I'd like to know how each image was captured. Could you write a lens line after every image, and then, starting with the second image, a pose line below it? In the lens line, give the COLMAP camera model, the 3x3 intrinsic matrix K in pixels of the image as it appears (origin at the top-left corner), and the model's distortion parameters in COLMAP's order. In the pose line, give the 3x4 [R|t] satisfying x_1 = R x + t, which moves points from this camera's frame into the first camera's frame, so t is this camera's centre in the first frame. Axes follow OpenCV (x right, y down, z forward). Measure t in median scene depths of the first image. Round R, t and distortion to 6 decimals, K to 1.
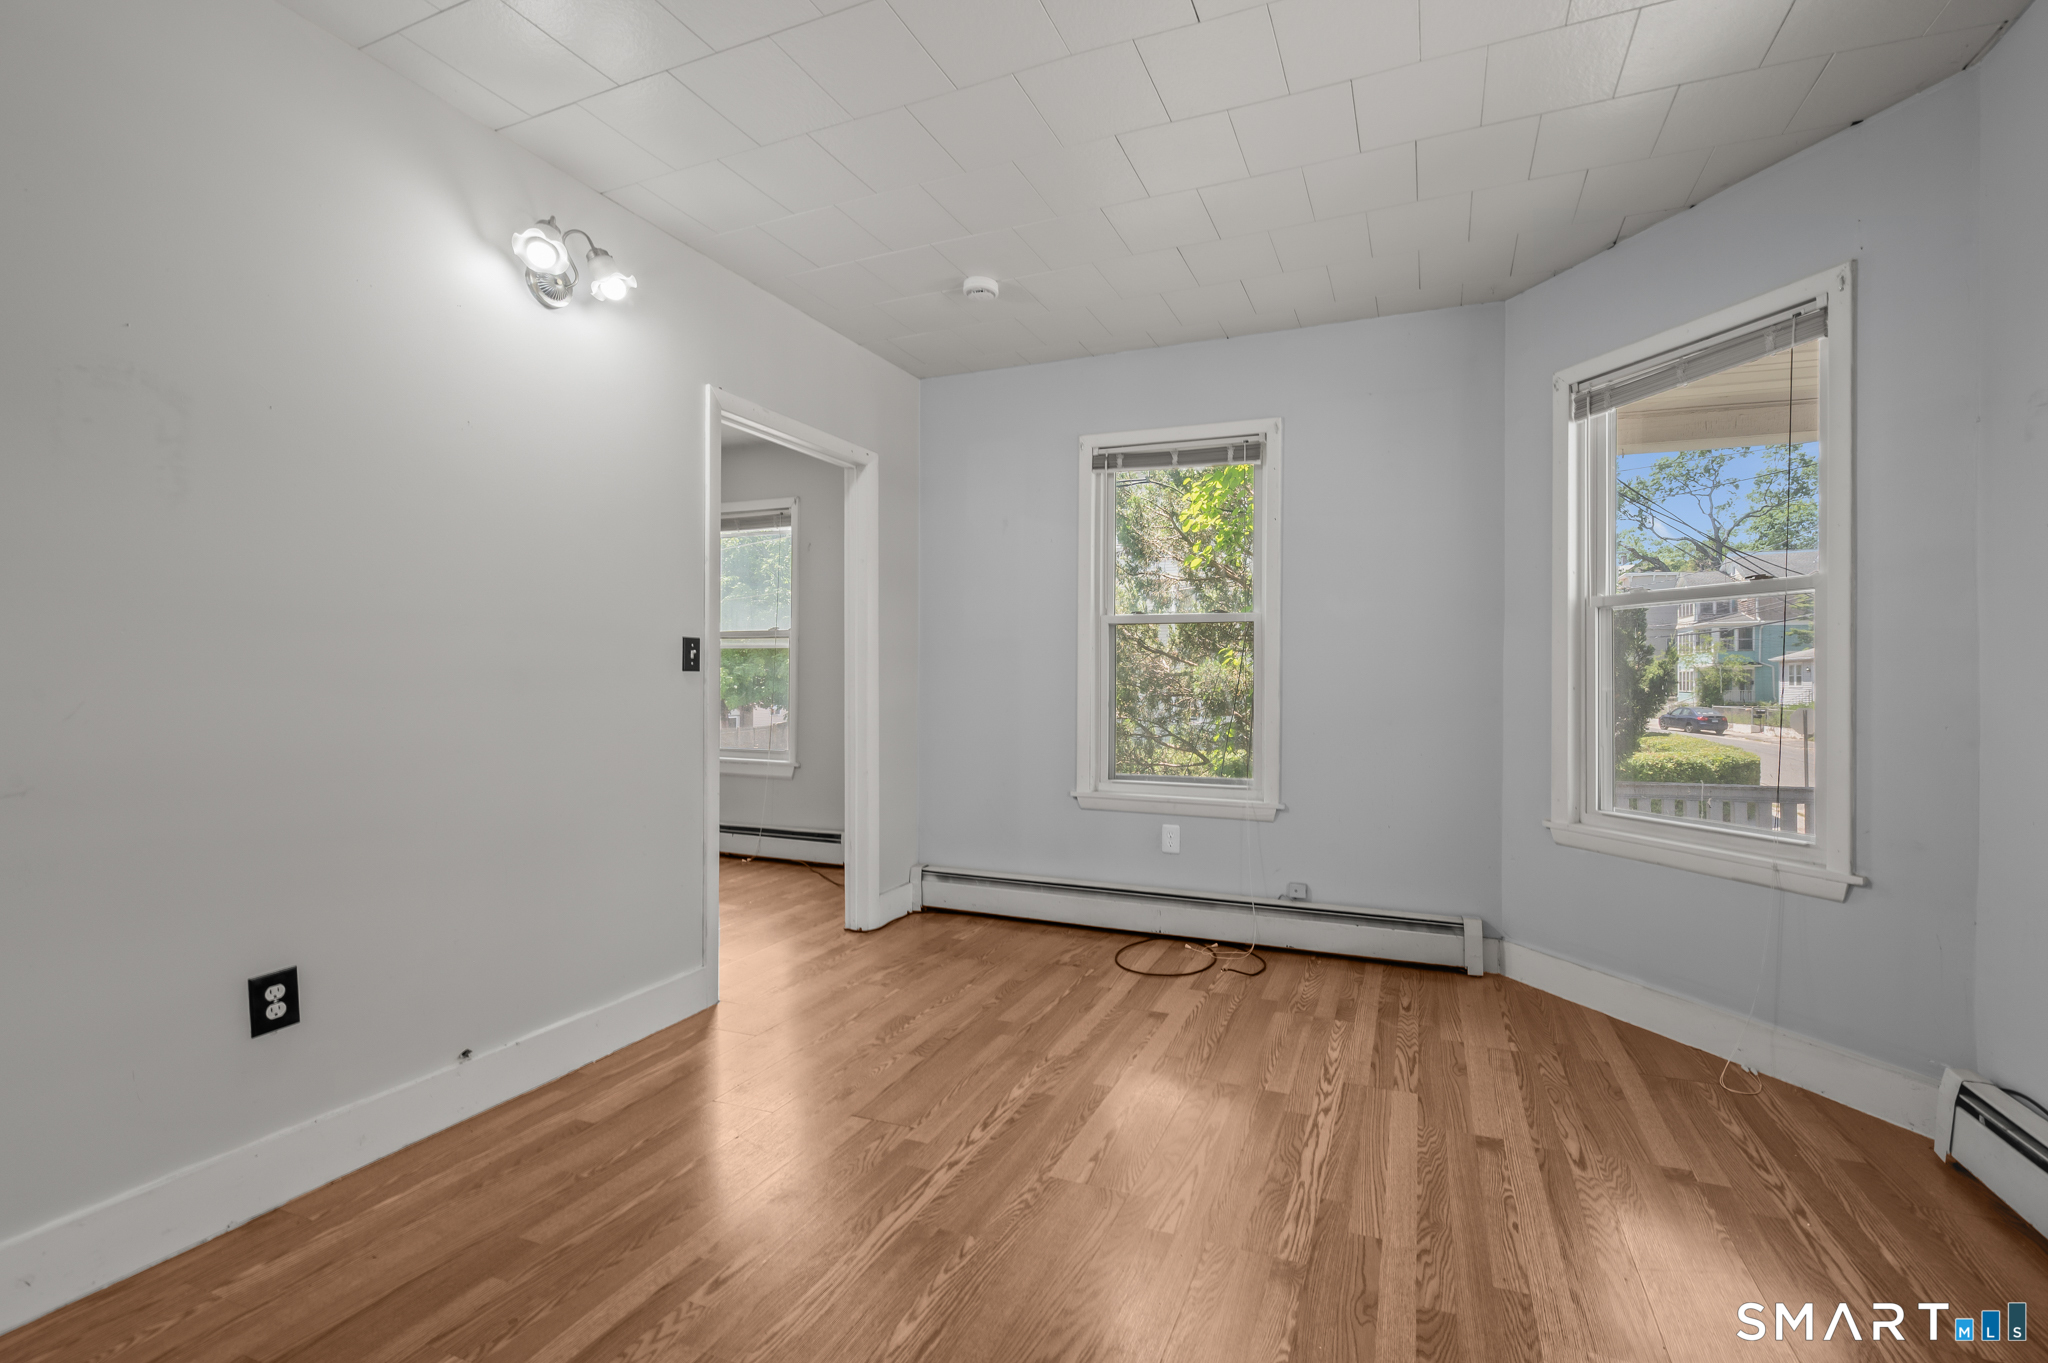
lens RADIAL K [[839.3, 0, 1015.2], [0, 839.3, 686.1], [0, 0, 1]] dist [-0.000307, -0.000075]
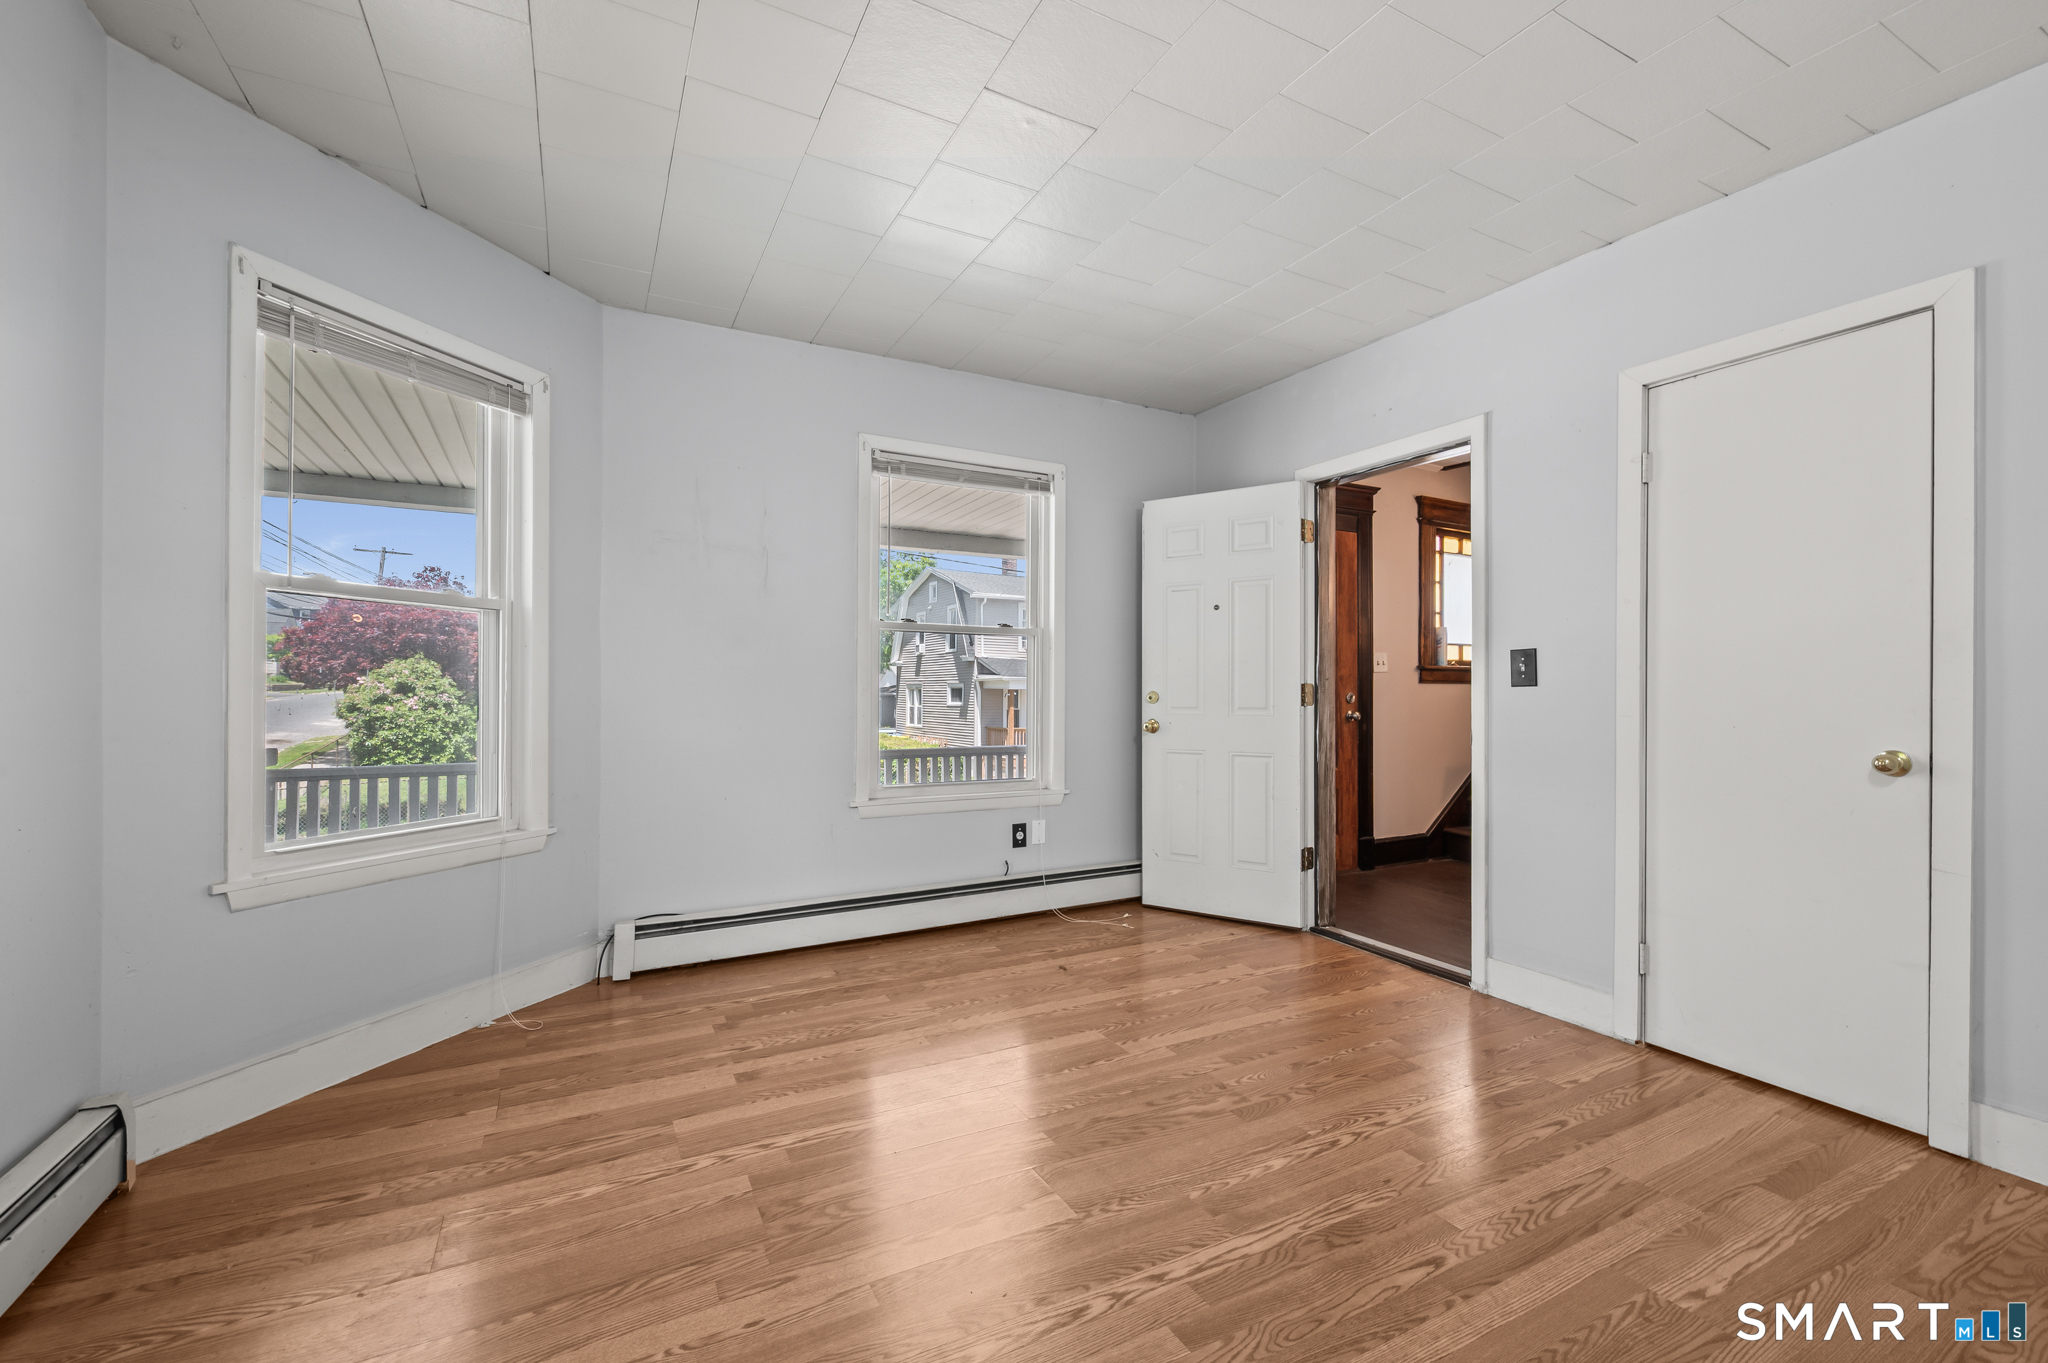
lens RADIAL K [[839.3, 0, 1015.2], [0, 839.3, 686.1], [0, 0, 1]] dist [-0.000307, -0.000075]
pose [[-0.795432, -0.004088, 0.606030, -0.453741], [-0.006769, 0.999975, -0.002139, -0.006916], [-0.606006, -0.005803, -0.795439, 1.720626]]
